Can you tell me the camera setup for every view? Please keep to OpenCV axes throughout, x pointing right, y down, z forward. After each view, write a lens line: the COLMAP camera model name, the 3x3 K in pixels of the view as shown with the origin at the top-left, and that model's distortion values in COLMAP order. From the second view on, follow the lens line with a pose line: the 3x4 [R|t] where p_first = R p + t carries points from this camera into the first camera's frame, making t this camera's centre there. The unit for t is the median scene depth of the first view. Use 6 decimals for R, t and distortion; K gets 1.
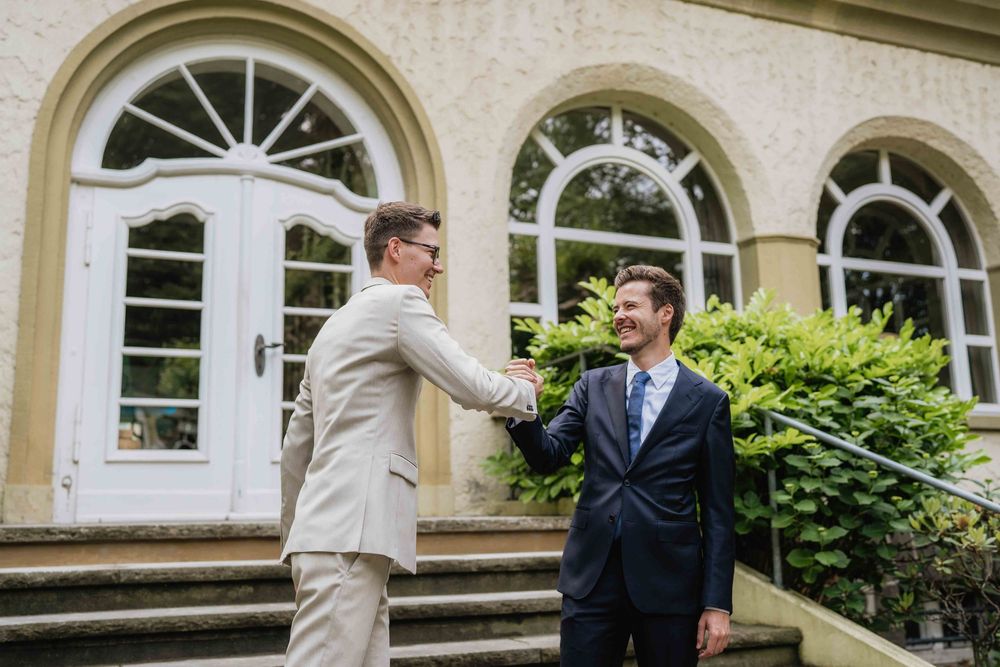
lens RADIAL K [[1042.5, 0, 500.0], [0, 1042.5, 333.5], [0, 0, 1]] dist [0.005102, 0.026708]
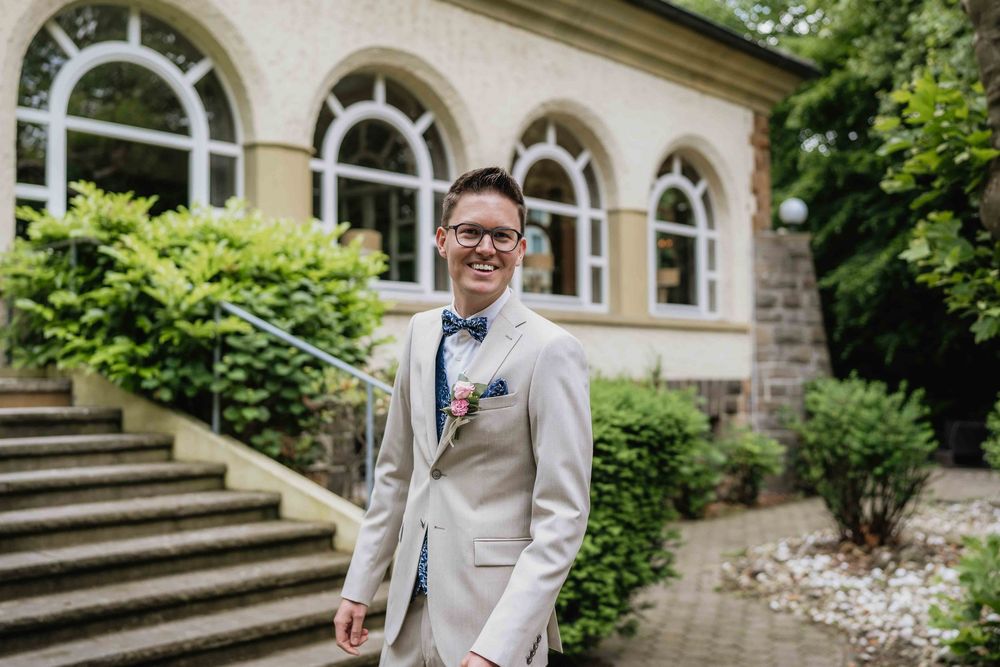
lens RADIAL K [[1042.5, 0, 500.0], [0, 1042.5, 333.5], [0, 0, 1]] dist [0.005102, 0.026708]
pose [[0.916473, 0.026730, 0.399203, 0.036563], [-0.078678, 0.990324, 0.114316, -0.036659], [-0.392285, -0.136176, 0.909708, -0.188875]]
